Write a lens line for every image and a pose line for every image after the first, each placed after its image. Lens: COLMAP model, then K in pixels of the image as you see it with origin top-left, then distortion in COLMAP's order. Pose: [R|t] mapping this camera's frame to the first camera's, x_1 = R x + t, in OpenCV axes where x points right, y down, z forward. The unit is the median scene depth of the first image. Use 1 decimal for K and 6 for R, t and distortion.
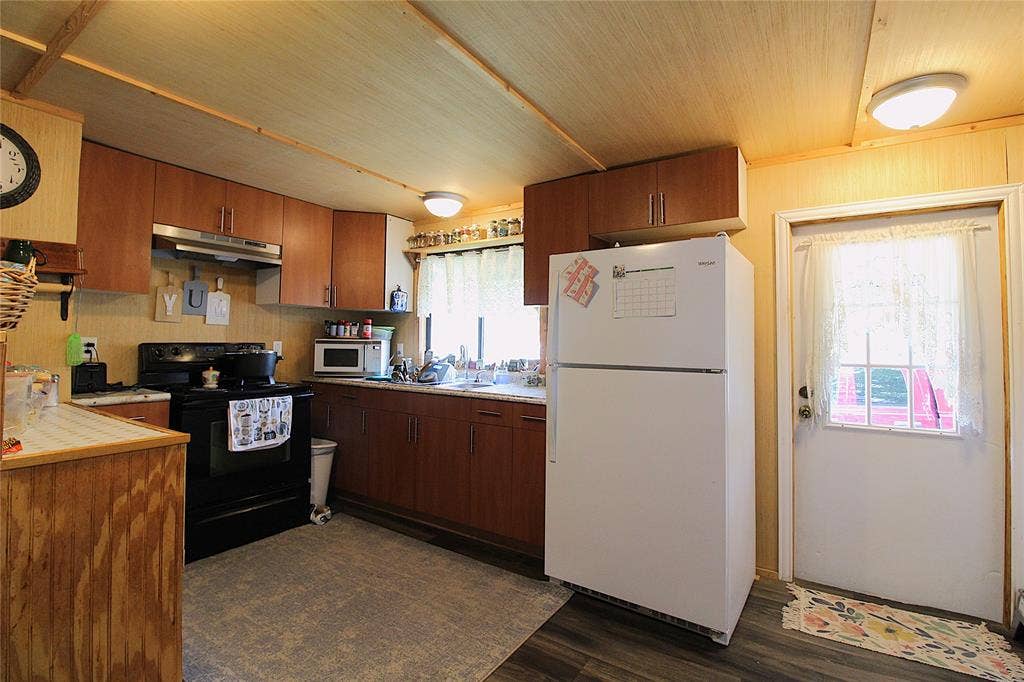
lens RADIAL K [[472.8, 0, 513.6], [0, 472.8, 328.2], [0, 0, 1]] dist [0.001305, -0.013823]
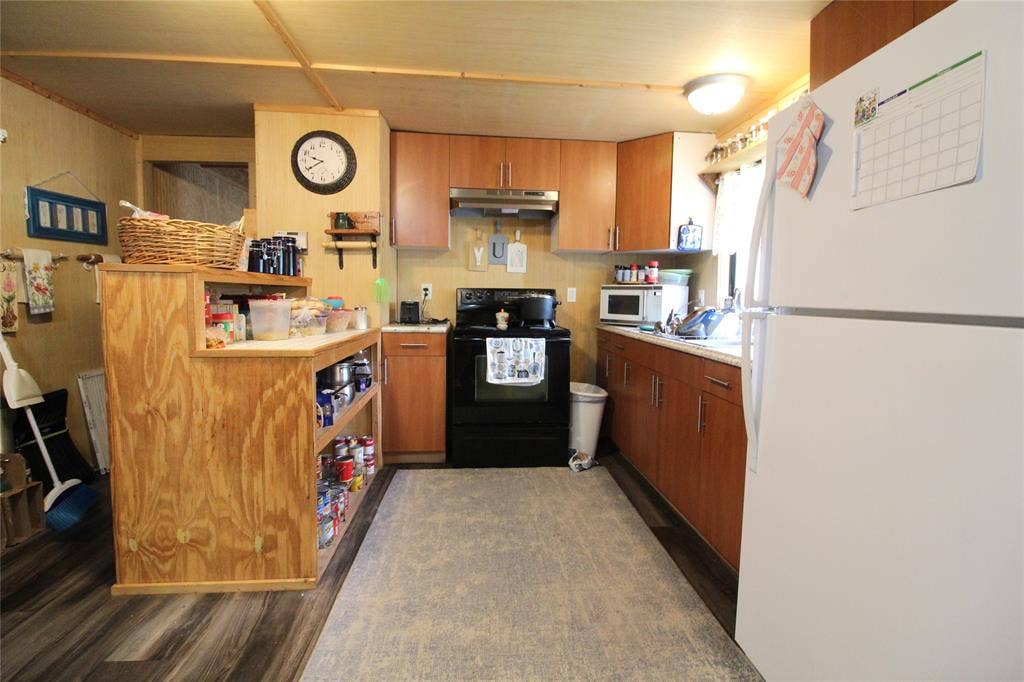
lens RADIAL K [[472.8, 0, 513.6], [0, 472.8, 328.2], [0, 0, 1]] dist [0.001305, -0.013823]
pose [[0.620751, 0.051687, -0.782302, 0.290834], [0.016018, 0.996780, 0.078569, 0.041109], [0.783844, -0.061303, 0.617925, 0.332400]]
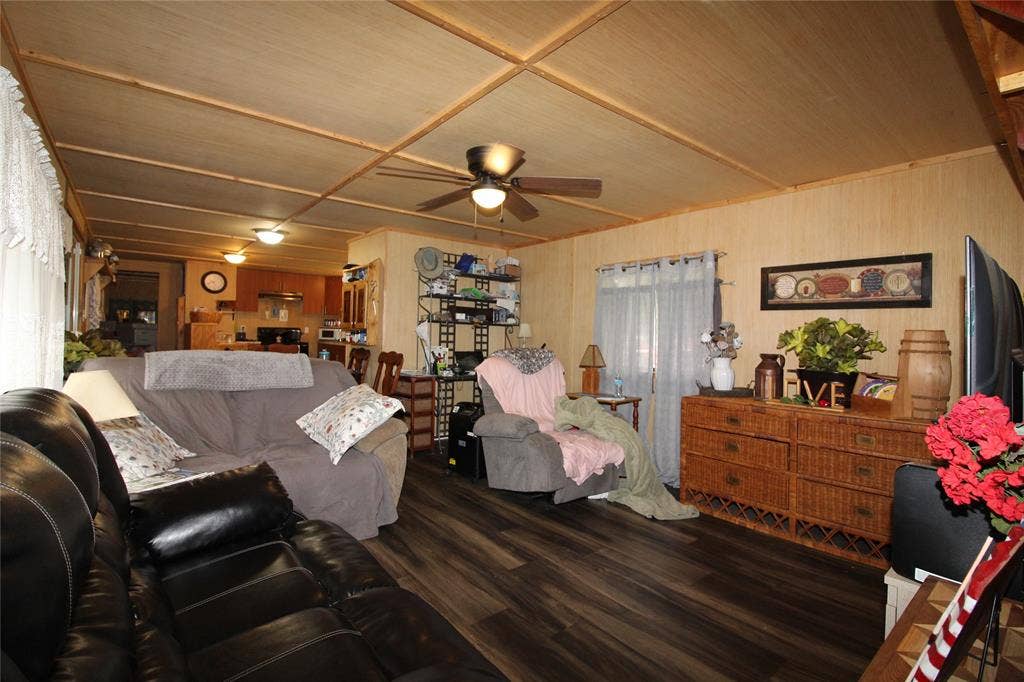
lens RADIAL K [[472.8, 0, 513.6], [0, 472.8, 328.2], [0, 0, 1]] dist [0.001305, -0.013823]
pose [[0.953848, 0.005383, -0.300243, 1.755574], [-0.000908, 0.999886, 0.015044, -0.010694], [0.300290, -0.014077, 0.953744, -1.468321]]
